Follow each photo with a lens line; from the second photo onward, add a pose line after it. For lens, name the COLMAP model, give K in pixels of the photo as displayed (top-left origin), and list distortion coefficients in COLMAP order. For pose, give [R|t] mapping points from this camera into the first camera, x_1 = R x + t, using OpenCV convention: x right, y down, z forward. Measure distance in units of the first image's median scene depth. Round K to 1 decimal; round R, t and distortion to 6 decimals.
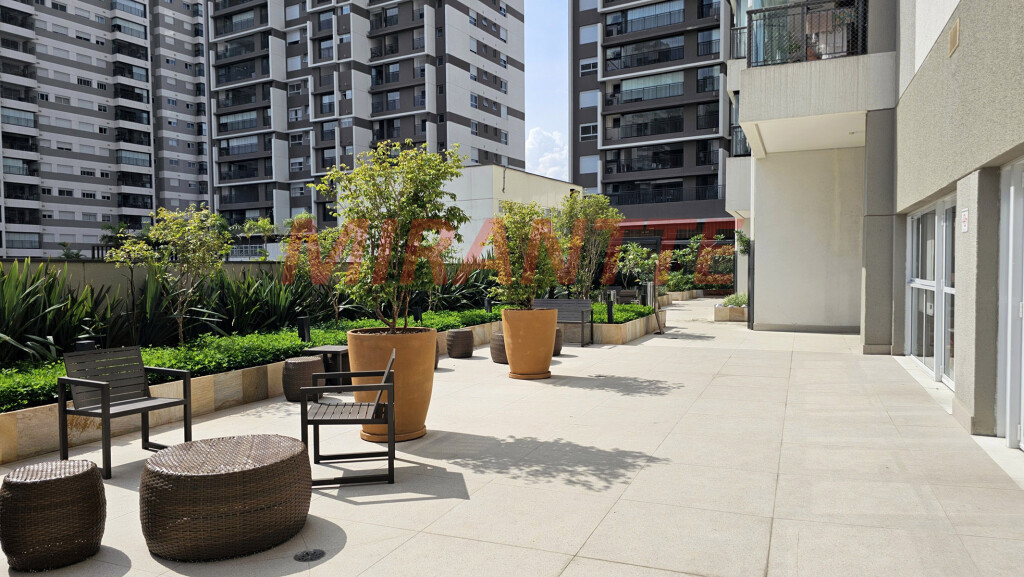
lens RADIAL K [[633.0, 0, 512.0], [0, 633.0, 288.5], [0, 0, 1]] dist [0.006099, 0.001276]
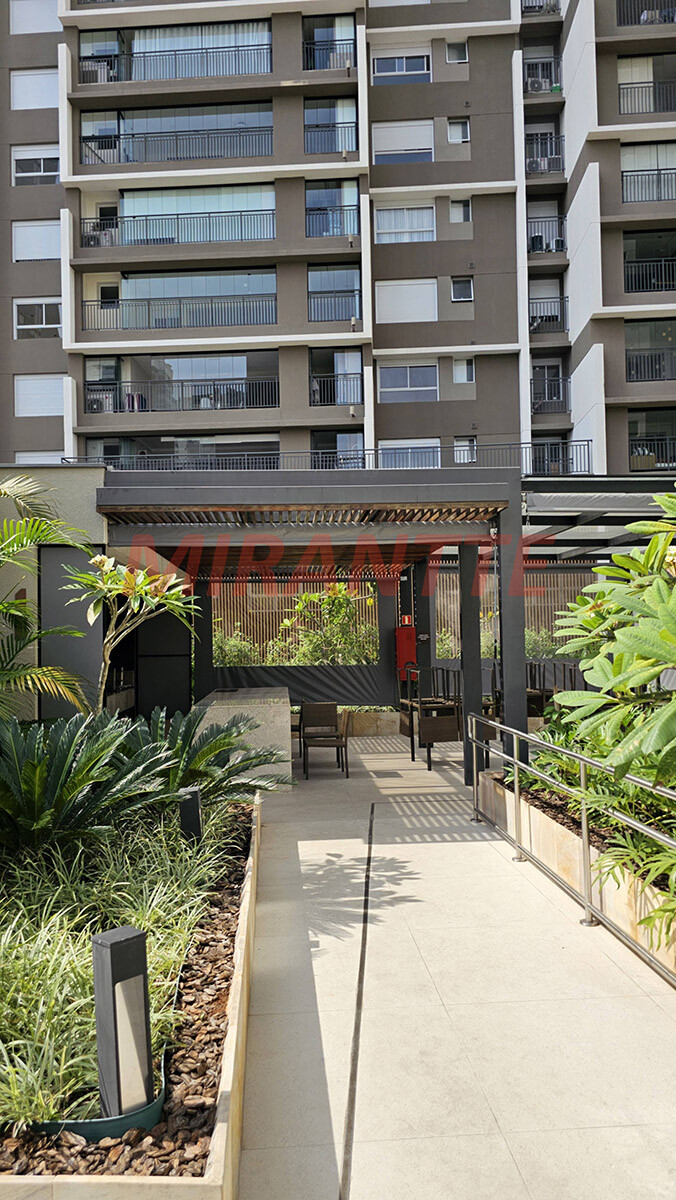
lens RADIAL K [[741.8, 0, 345.8], [0, 741.8, 597.6], [0, 0, 1]] dist [0.006099, 0.001276]
pose [[0.881672, -0.004606, 0.471840, 0.072312], [0.034263, 0.997938, -0.054282, -0.035463], [-0.470617, 0.064026, 0.880011, 0.522153]]
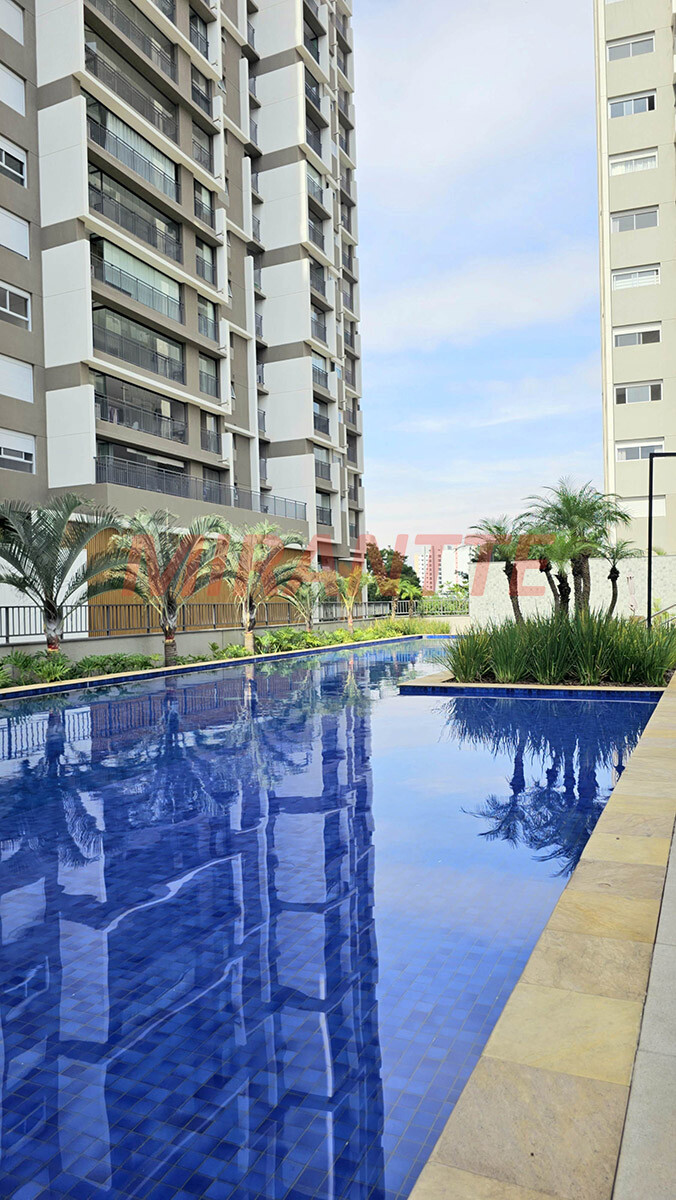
lens RADIAL K [[741.8, 0, 345.8], [0, 741.8, 597.6], [0, 0, 1]] dist [0.006099, 0.001276]
pose [[-0.082237, -0.003909, 0.996605, -0.435179], [0.034267, 0.999390, 0.006748, -0.042407], [-0.996024, 0.034706, -0.082053, 0.865325]]
